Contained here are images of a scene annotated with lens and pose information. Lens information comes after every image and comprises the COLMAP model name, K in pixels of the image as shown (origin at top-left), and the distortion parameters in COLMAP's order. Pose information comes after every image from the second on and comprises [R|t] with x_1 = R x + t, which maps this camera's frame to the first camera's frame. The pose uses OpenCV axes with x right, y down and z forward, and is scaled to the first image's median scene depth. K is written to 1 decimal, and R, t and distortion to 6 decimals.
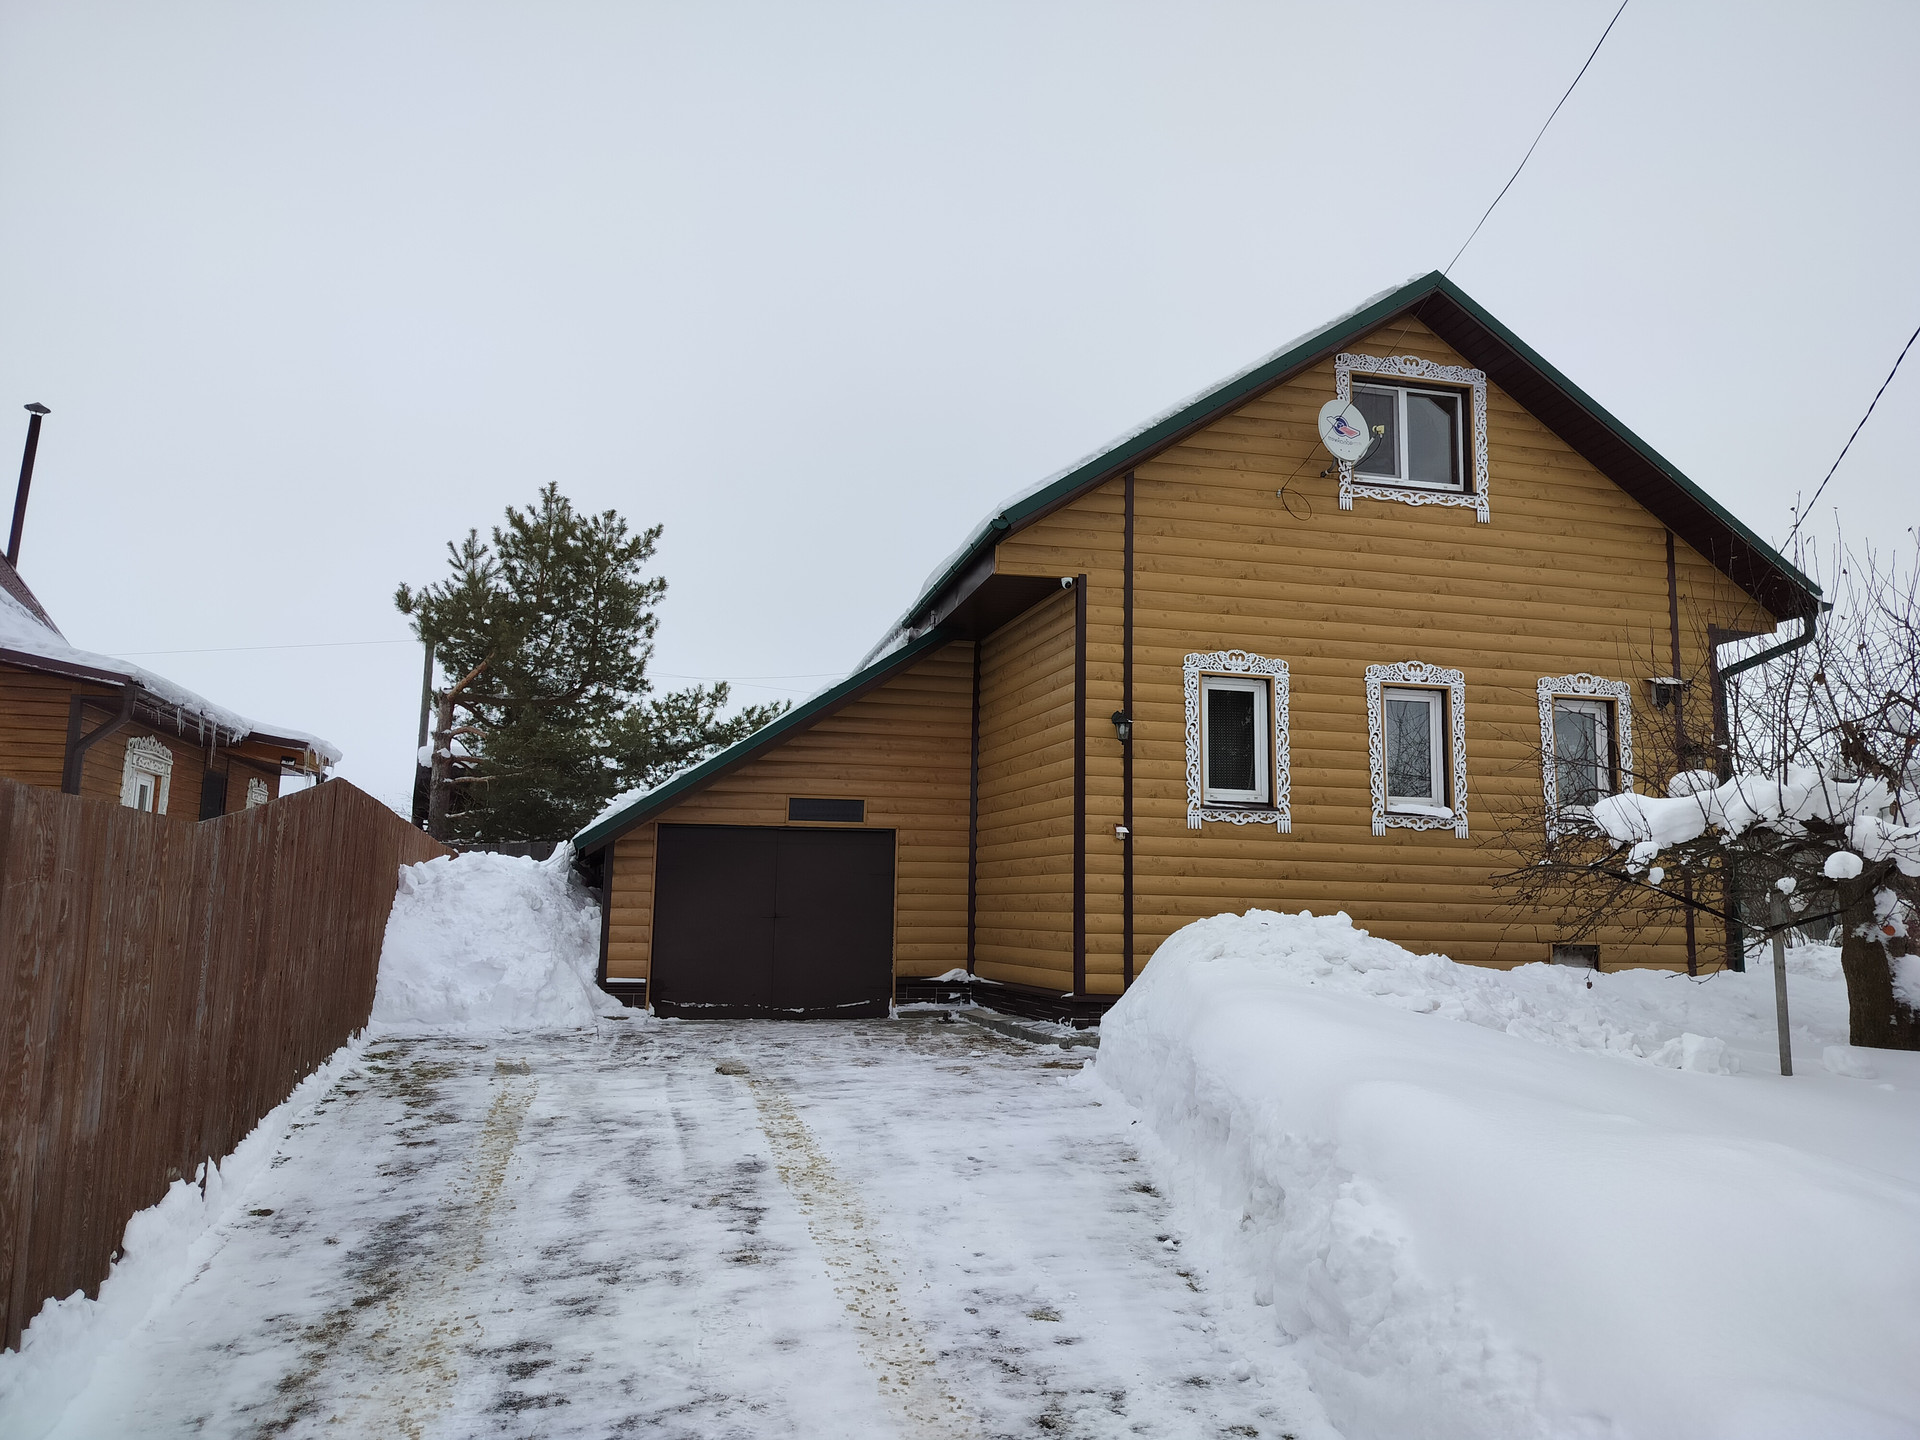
lens RADIAL K [[1343.9, 0, 960.0], [0, 1343.9, 720.0], [0, 0, 1]] dist [0.108528, -0.189969]
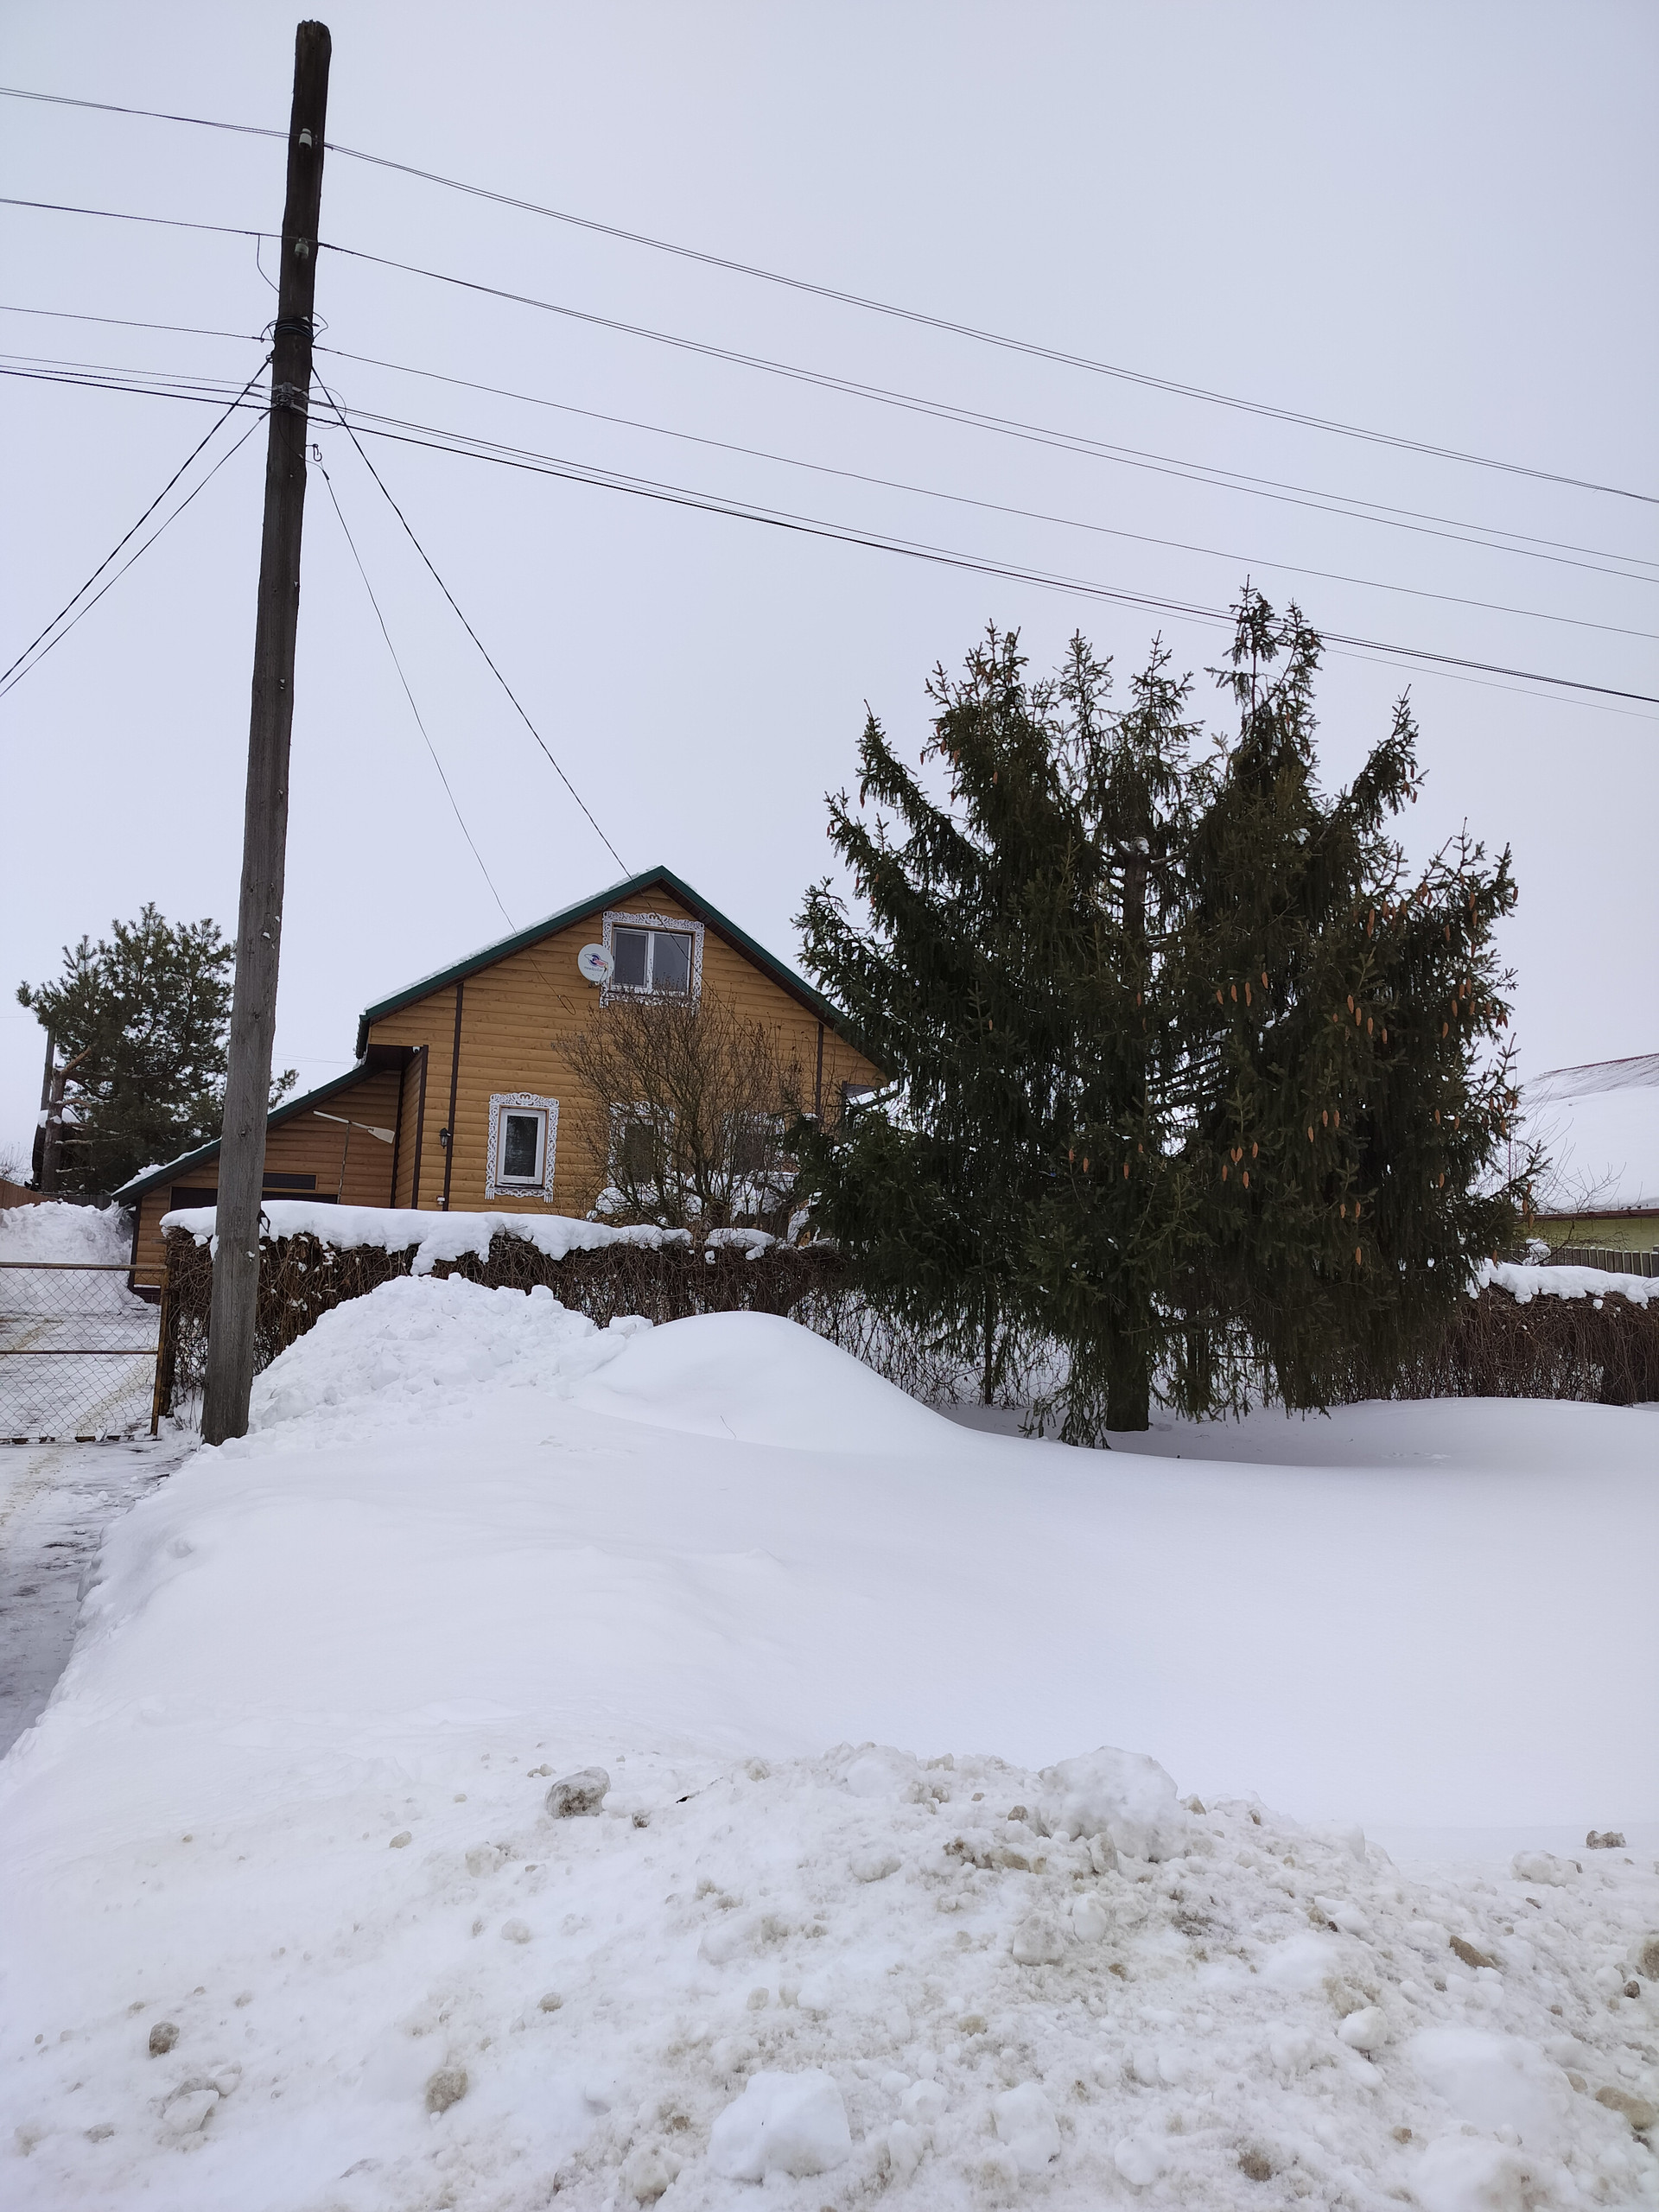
lens RADIAL K [[1548.3, 0, 829.5], [0, 1548.3, 1106.0], [0, 0, 1]] dist [0.108528, -0.189969]
pose [[0.997288, 0.031416, 0.066552, 0.417044], [-0.033101, 0.999155, 0.024371, -0.086982], [-0.065731, -0.026508, 0.997485, -0.862472]]
